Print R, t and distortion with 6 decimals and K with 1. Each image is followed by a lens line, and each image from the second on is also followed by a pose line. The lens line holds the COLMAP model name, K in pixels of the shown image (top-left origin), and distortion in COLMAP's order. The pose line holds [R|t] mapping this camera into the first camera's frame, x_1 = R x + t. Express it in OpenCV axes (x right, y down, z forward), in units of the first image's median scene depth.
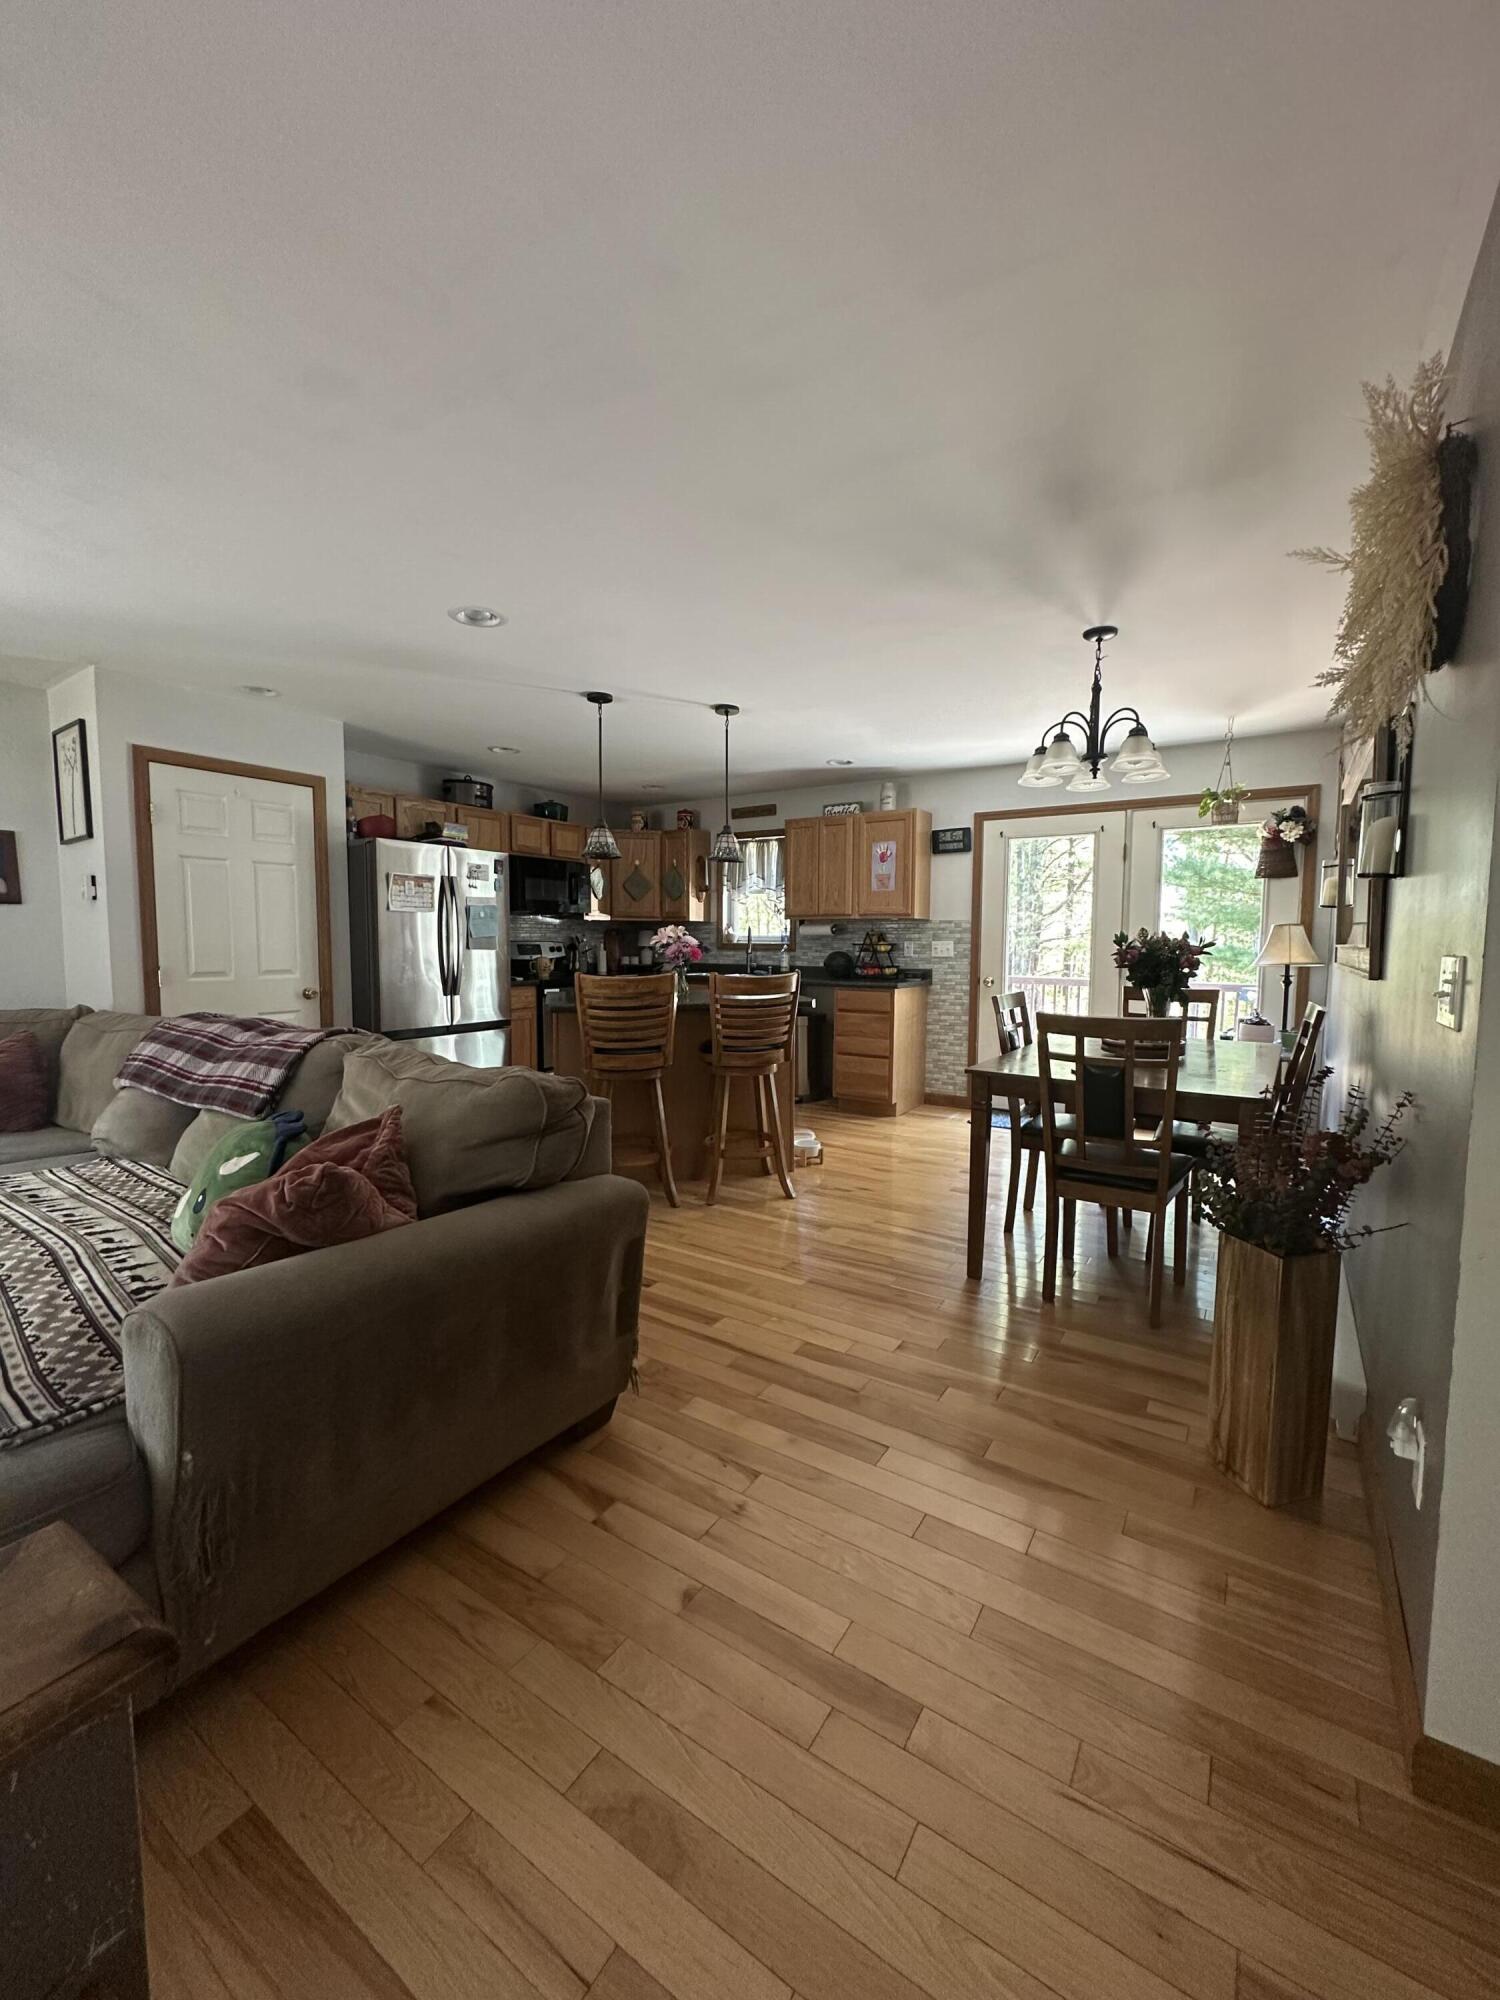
lens RADIAL K [[798.4, 0, 752.3], [0, 798.4, 998.8], [0, 0, 1]] dist [-0.000532, 0.000307]
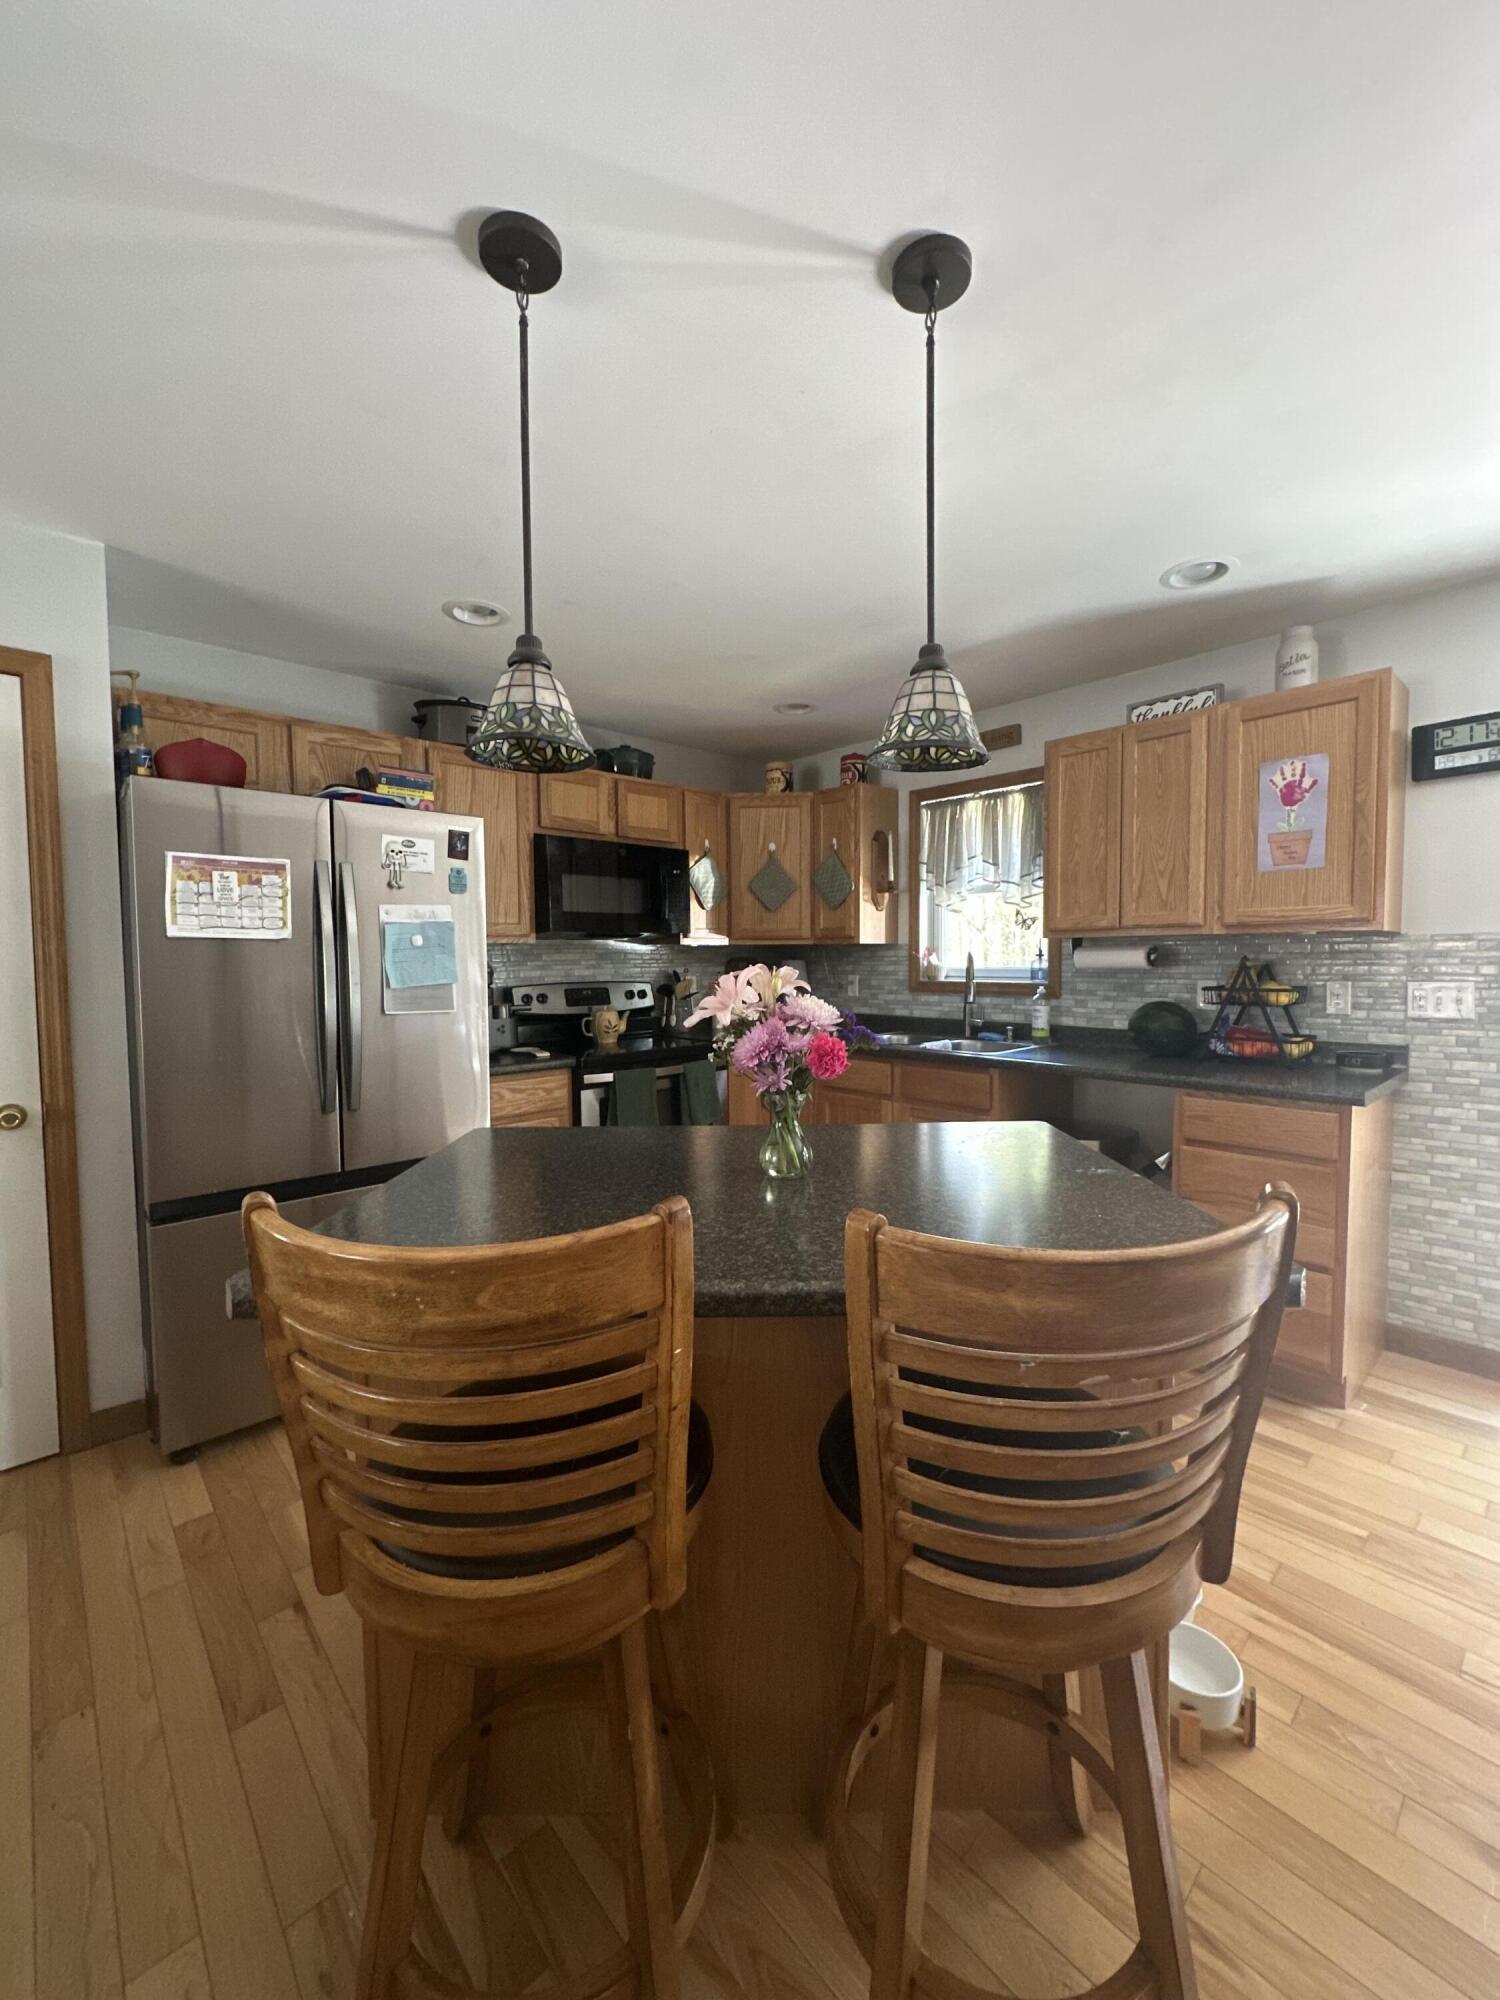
lens RADIAL K [[798.4, 0, 752.3], [0, 798.4, 998.8], [0, 0, 1]] dist [-0.000532, 0.000307]
pose [[0.970053, -0.000053, -0.242895, -0.015312], [-0.005741, 0.999716, -0.023147, -0.045917], [0.242827, 0.023848, 0.969777, 0.444132]]
